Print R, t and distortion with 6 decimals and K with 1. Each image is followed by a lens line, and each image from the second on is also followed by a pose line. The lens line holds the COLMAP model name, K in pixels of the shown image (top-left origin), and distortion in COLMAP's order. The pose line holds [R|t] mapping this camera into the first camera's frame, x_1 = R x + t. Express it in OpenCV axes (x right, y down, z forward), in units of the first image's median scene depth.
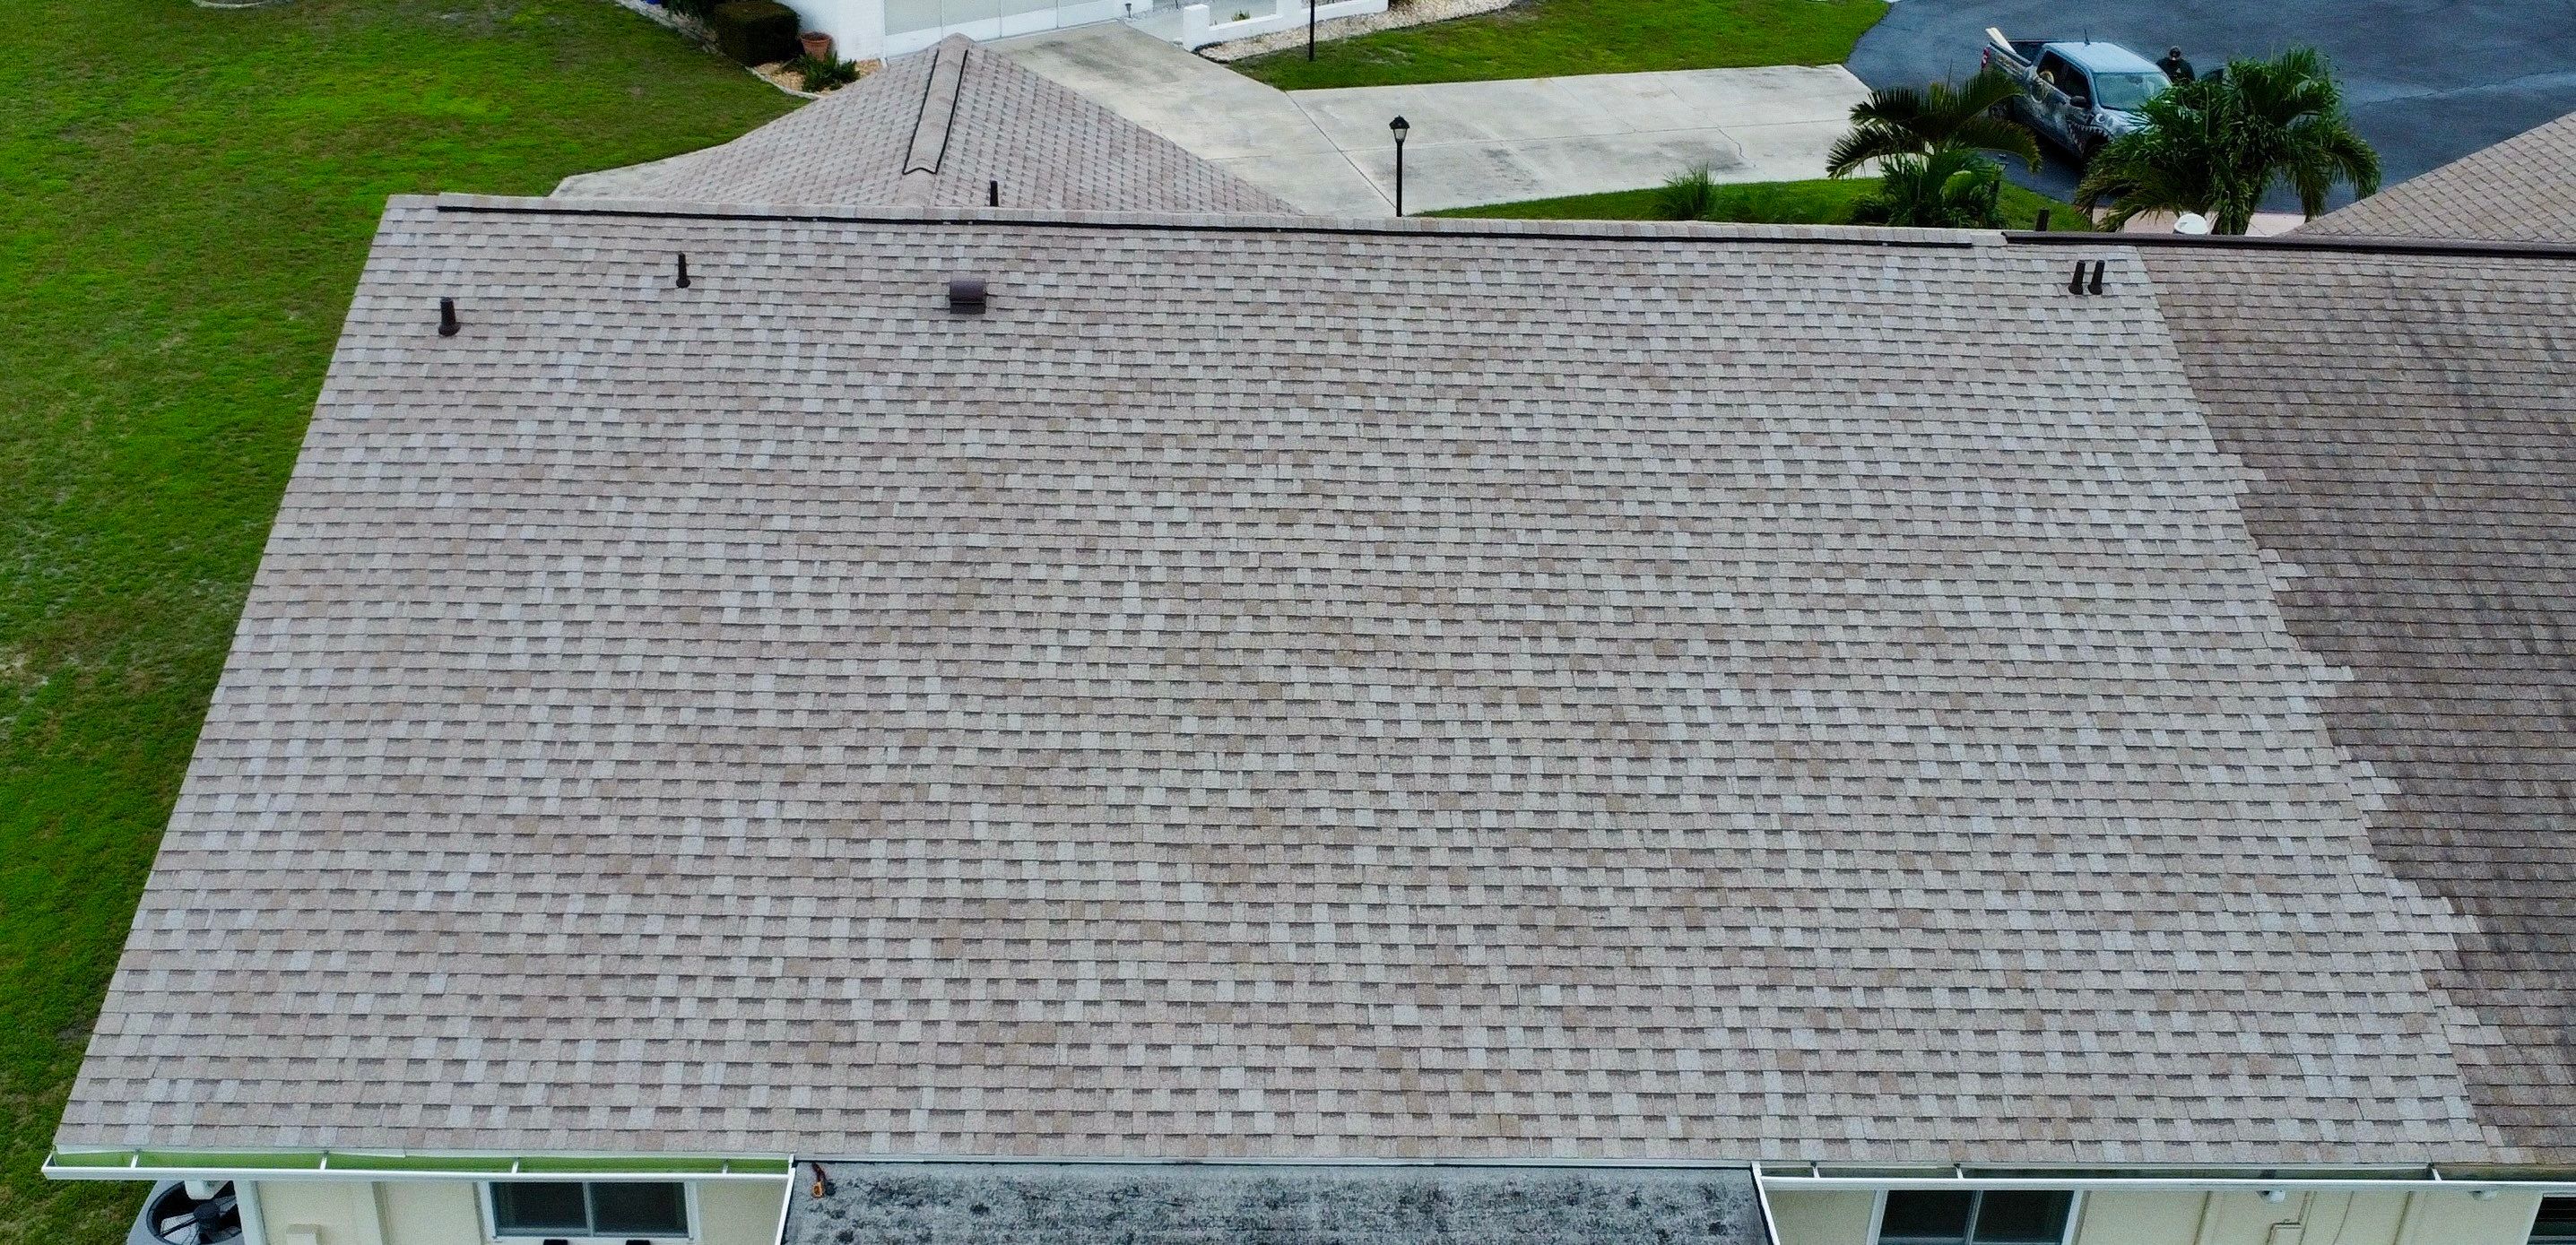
lens RADIAL K [[2305.4, 0, 1288.0], [0, 2305.4, 622.5], [0, 0, 1]] dist [-0.012547, 0.007979]
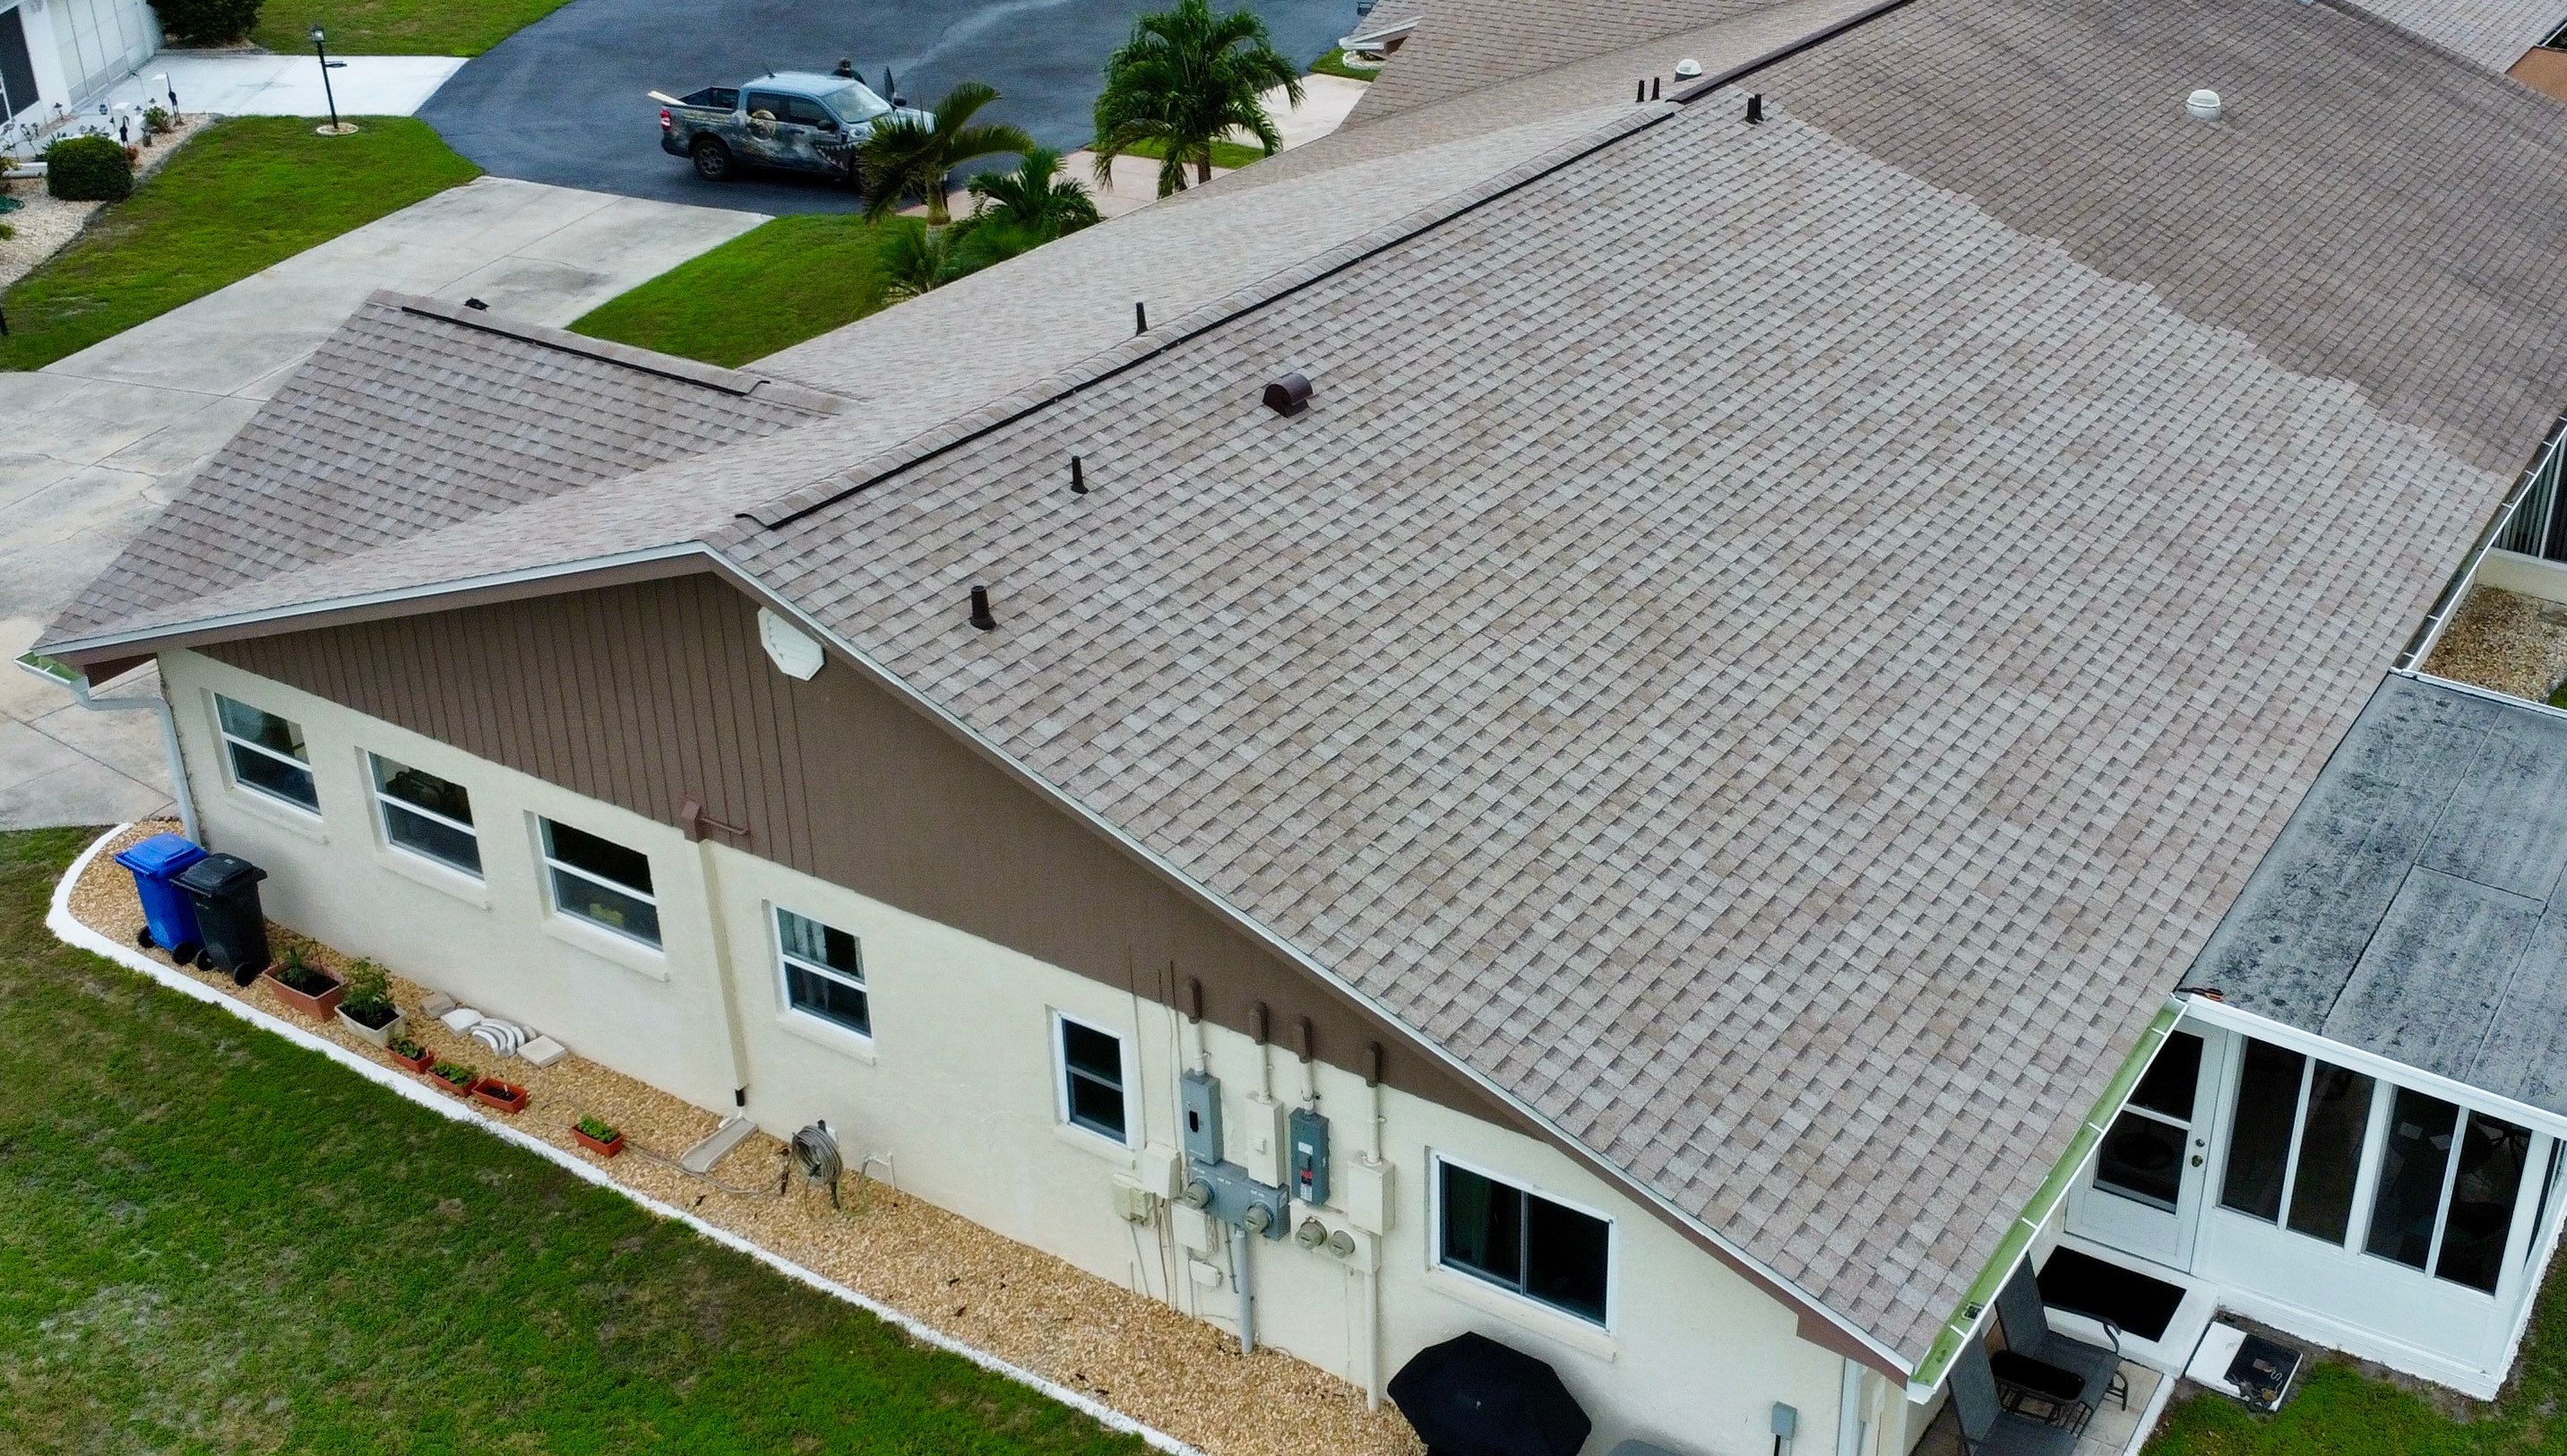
lens RADIAL K [[2571.6, 0, 1284.8], [0, 2571.6, 610.9], [0, 0, 1]] dist [0.002335, 0.002848]
pose [[0.590236, -0.378663, 0.712907, -1.082901], [0.427069, 0.895912, 0.122285, -0.224464], [-0.685006, 0.232284, 0.690515, 0.337832]]
